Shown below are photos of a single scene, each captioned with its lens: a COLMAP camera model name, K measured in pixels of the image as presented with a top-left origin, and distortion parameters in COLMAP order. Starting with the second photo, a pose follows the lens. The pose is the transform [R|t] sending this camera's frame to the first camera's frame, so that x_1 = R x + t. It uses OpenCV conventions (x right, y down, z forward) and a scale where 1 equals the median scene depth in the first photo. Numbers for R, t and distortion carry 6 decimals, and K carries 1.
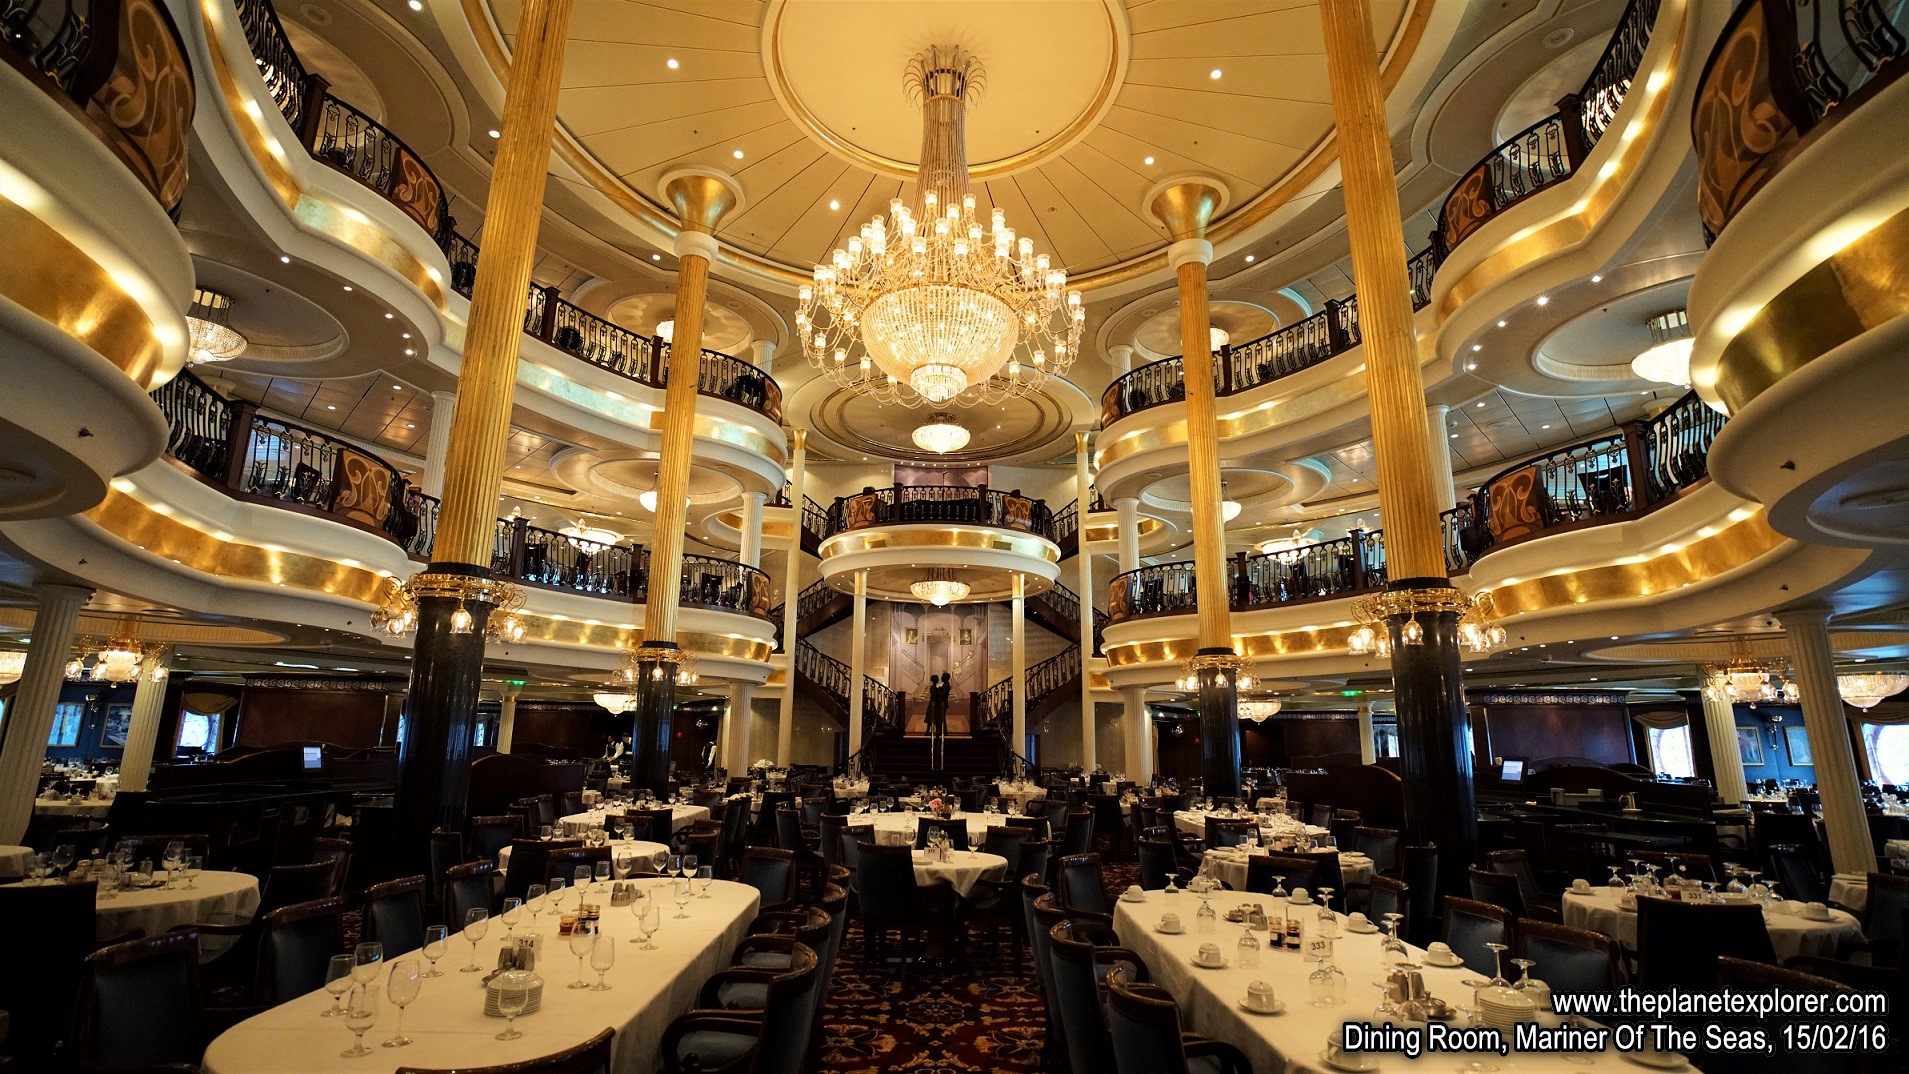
lens RADIAL K [[914.4, 0, 937.6], [0, 914.4, 541.0], [0, 0, 1]] dist [-0.063128, 0.029817]
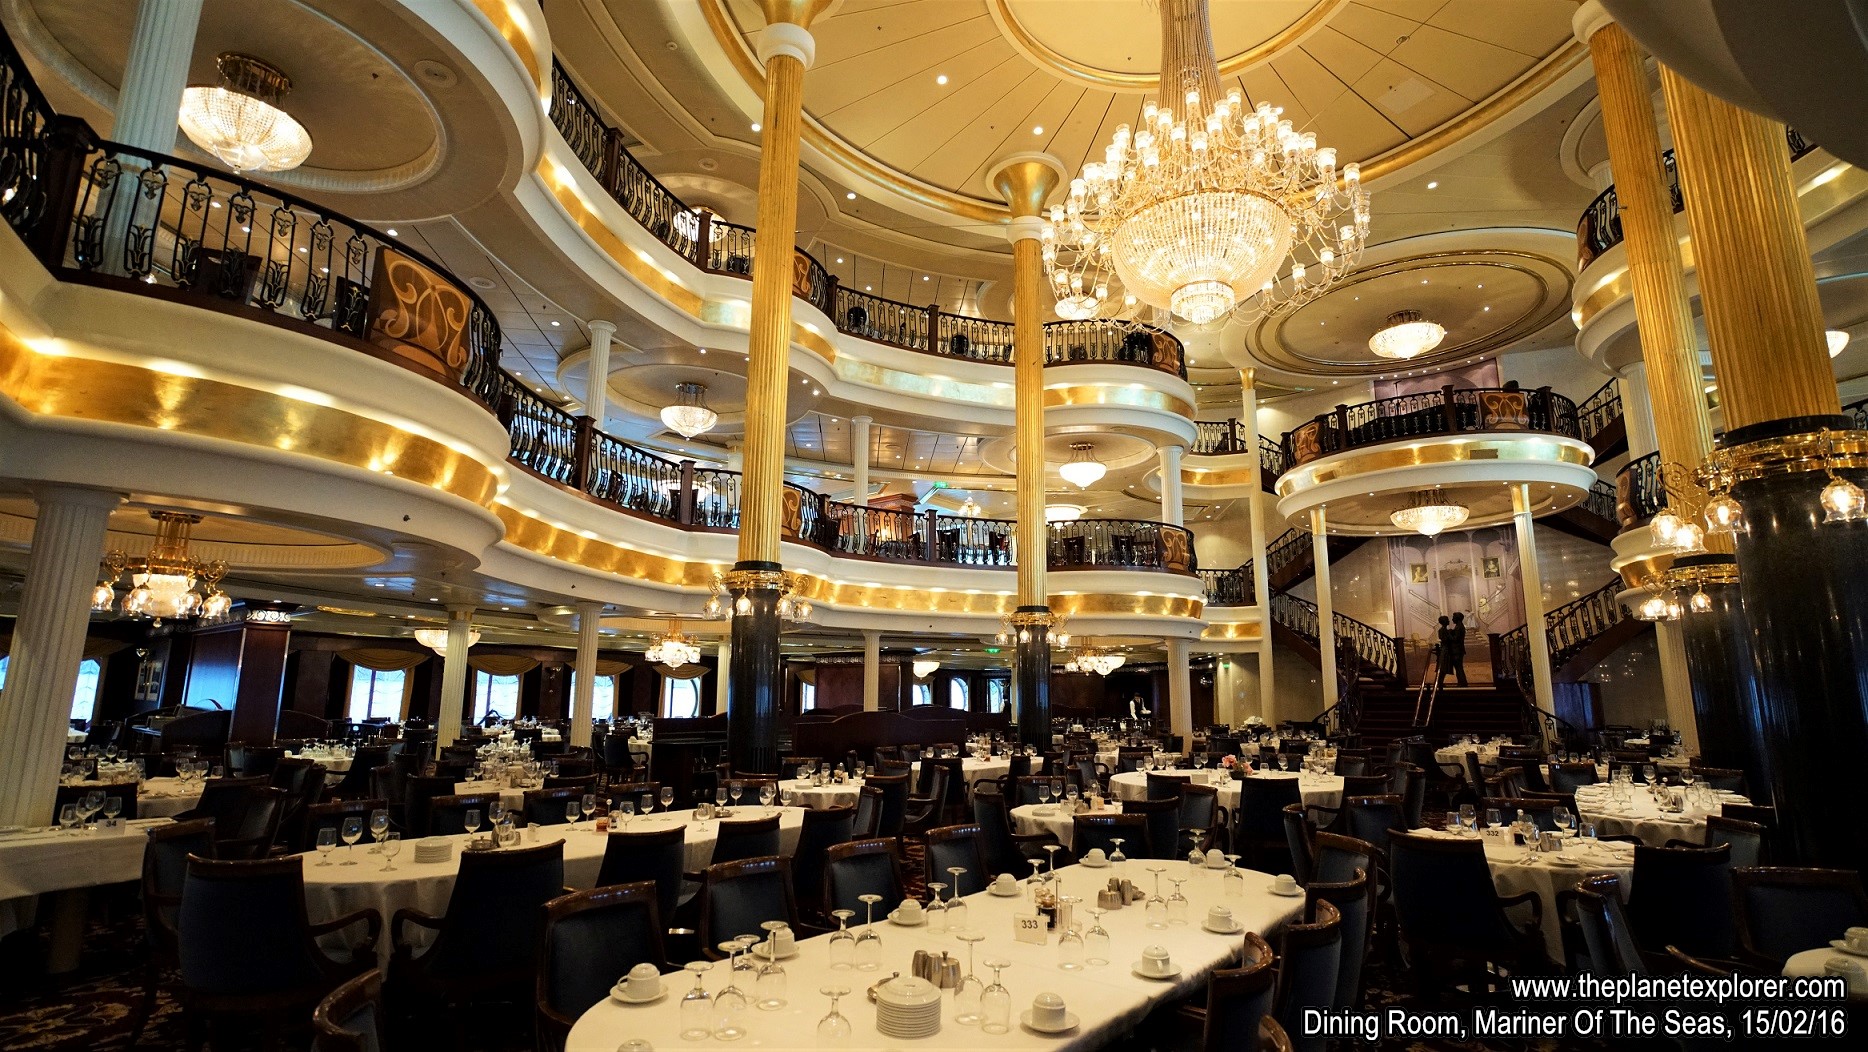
lens RADIAL K [[894.8, 0, 917.5], [0, 894.8, 529.9], [0, 0, 1]] dist [-0.063128, 0.029817]
pose [[0.756610, -0.123843, -0.642032, 0.182838], [0.143513, 0.989410, -0.021726, 0.016456], [0.637923, -0.075702, 0.766370, 0.074670]]
